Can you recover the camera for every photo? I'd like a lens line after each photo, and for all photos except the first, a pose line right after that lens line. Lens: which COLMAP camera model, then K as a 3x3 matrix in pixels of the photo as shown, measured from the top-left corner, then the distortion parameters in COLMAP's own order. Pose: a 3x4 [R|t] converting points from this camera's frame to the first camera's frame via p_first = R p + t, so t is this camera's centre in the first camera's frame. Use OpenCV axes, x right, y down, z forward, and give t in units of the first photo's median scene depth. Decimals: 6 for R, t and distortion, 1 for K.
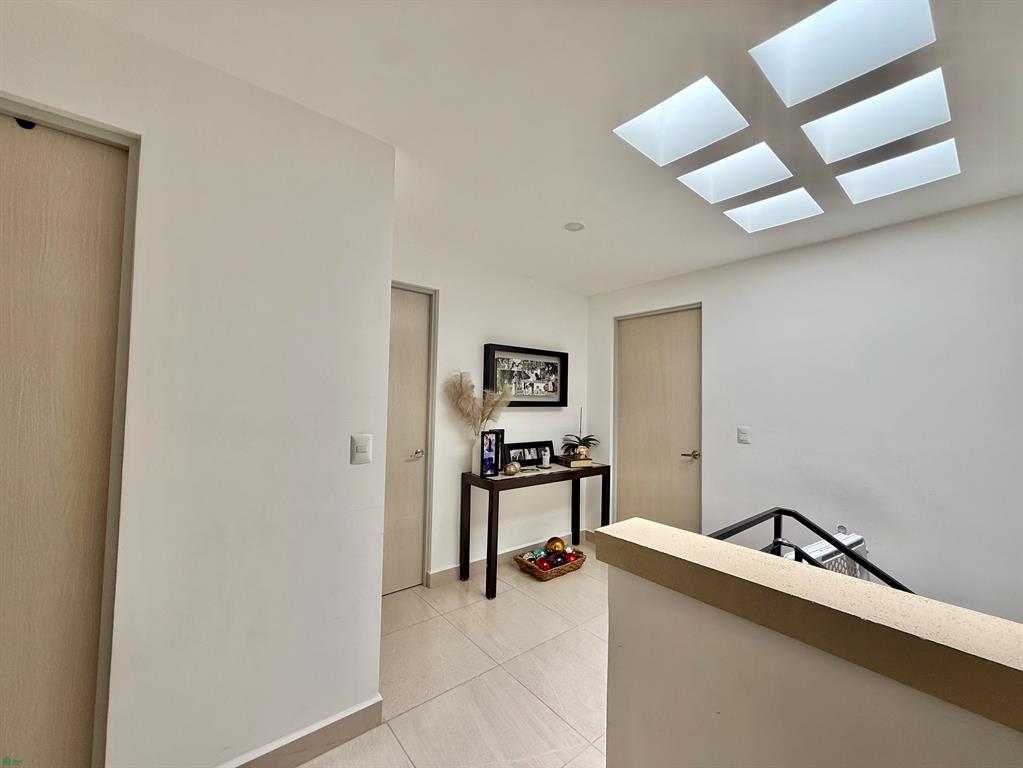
lens RADIAL K [[419.8, 0, 504.8], [0, 419.8, 382.4], [0, 0, 1]] dist [0.000160, 0.000047]
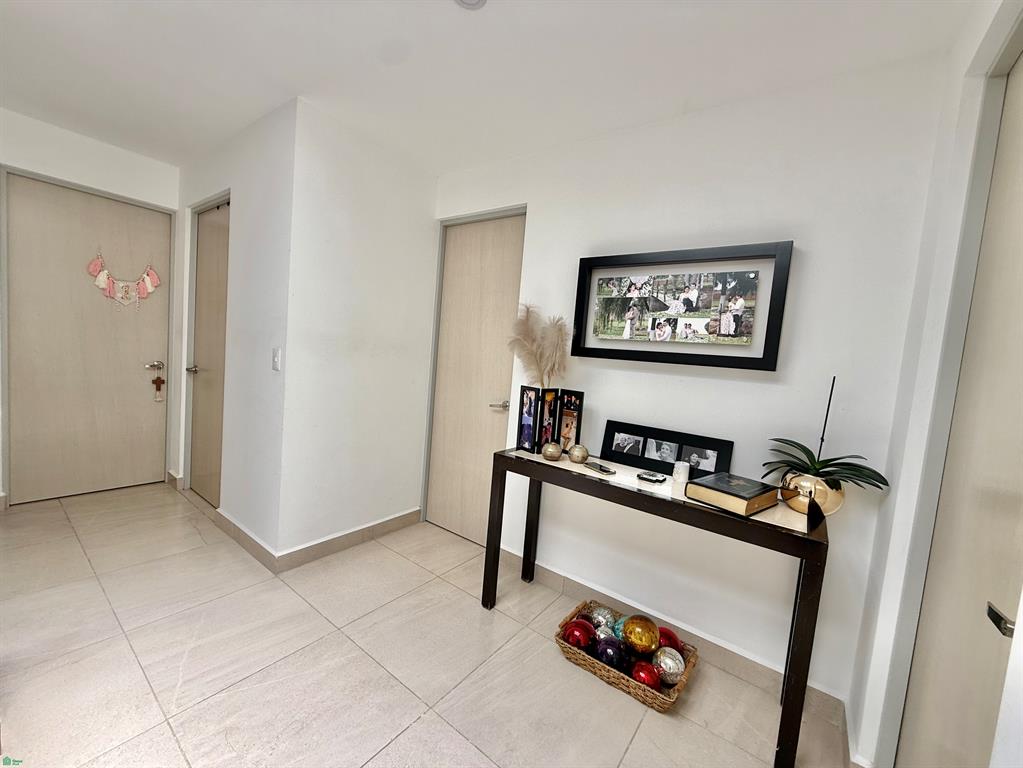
lens RADIAL K [[386.4, 0, 511.5], [0, 386.4, 384.0], [0, 0, 1]] dist [0.000134, -0.000001]
pose [[0.266510, 0.069269, -0.961340, 0.487966], [-0.050091, 0.997062, 0.057956, 0.066638], [0.962530, 0.032708, 0.269197, 0.690442]]
